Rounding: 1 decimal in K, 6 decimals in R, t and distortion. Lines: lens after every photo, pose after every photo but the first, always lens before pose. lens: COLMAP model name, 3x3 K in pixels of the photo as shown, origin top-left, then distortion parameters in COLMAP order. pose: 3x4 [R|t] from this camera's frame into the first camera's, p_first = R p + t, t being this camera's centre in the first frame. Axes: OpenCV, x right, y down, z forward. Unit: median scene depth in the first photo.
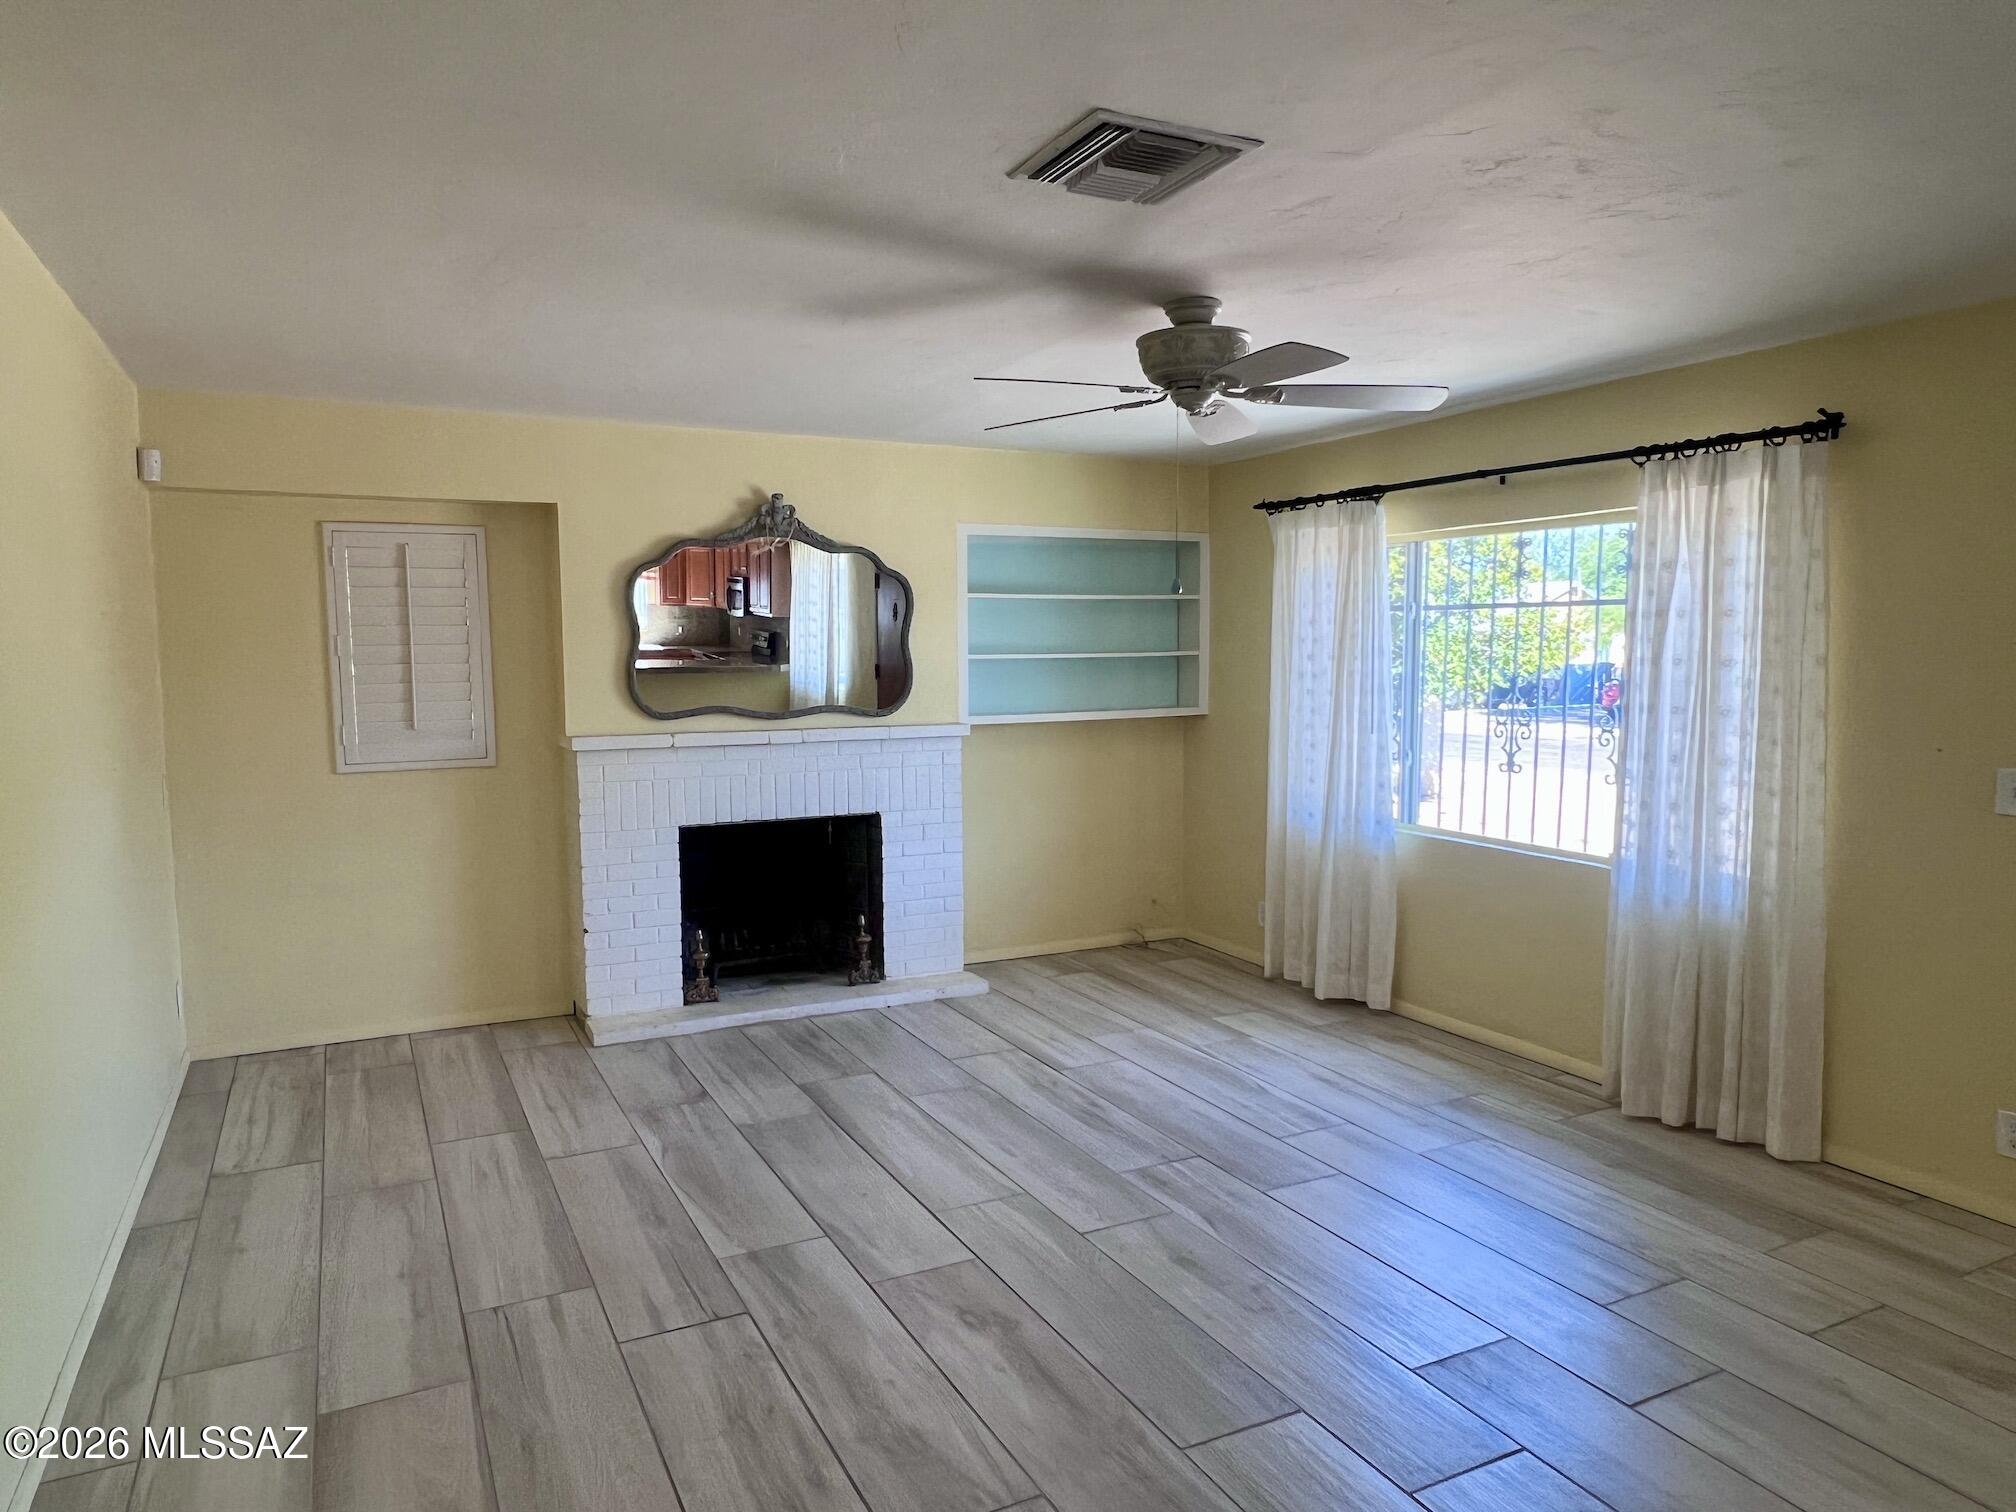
lens RADIAL K [[1310.9, 0, 1004.5], [0, 1310.9, 756.1], [0, 0, 1]] dist [0.001800, 0.004515]
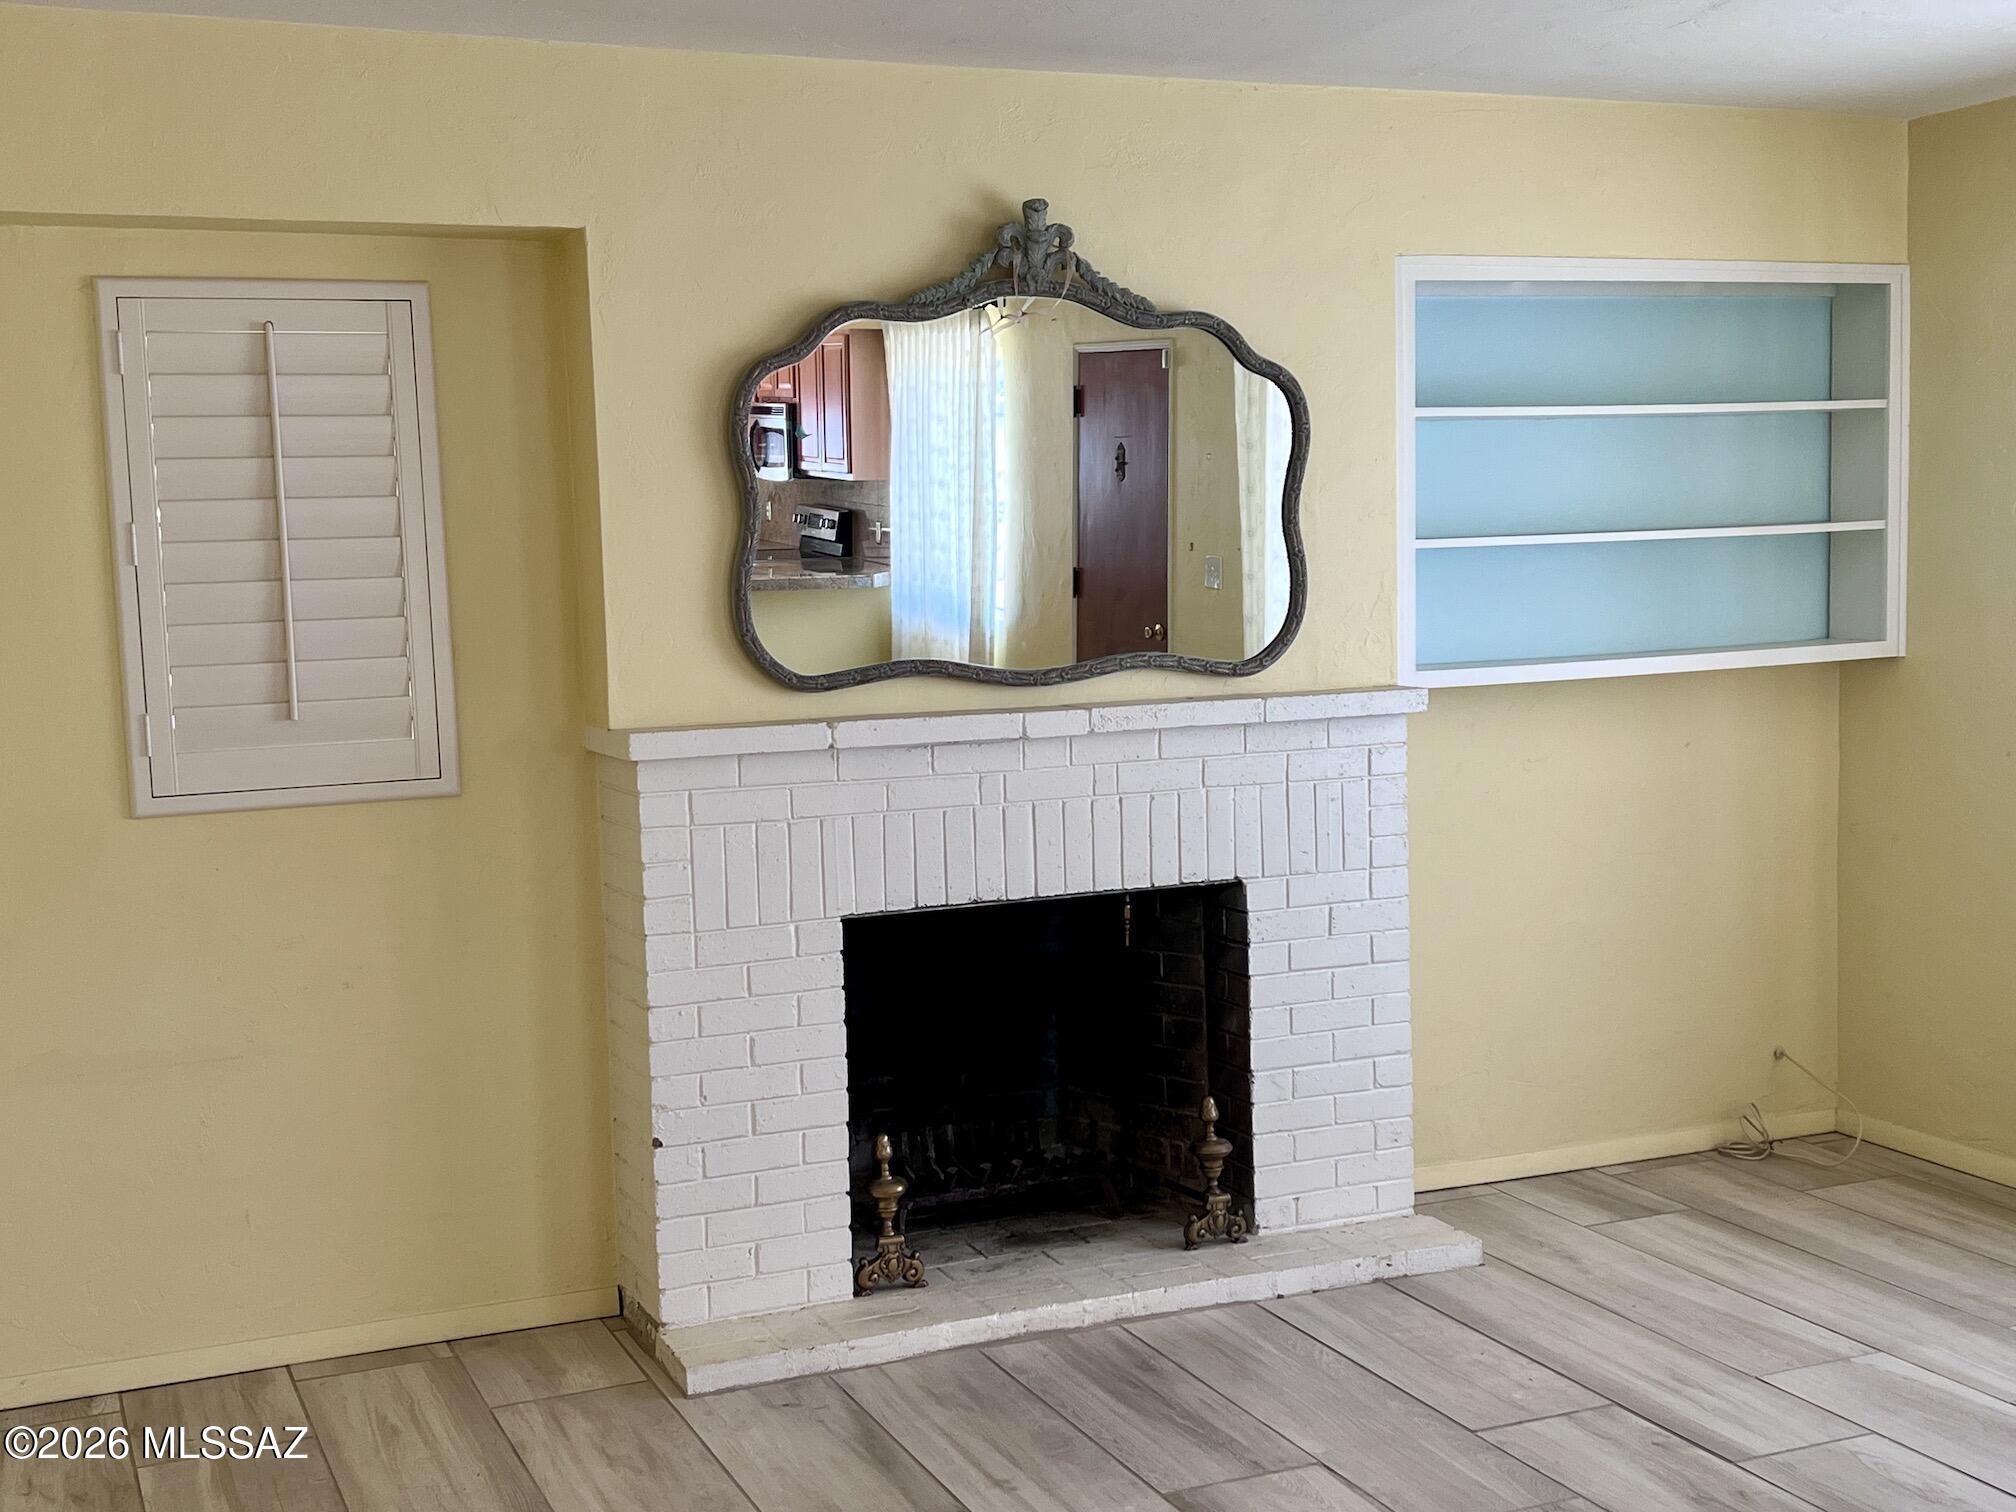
lens RADIAL K [[2394.5, 0, 1007.1], [0, 2394.5, 765.1], [0, 0, 1]] dist [0.060091, 0.000000]
pose [[0.998072, -0.014556, -0.060332, -0.134632], [0.015282, 0.999816, 0.011589, -0.009703], [0.060153, -0.012489, 0.998111, 0.145139]]
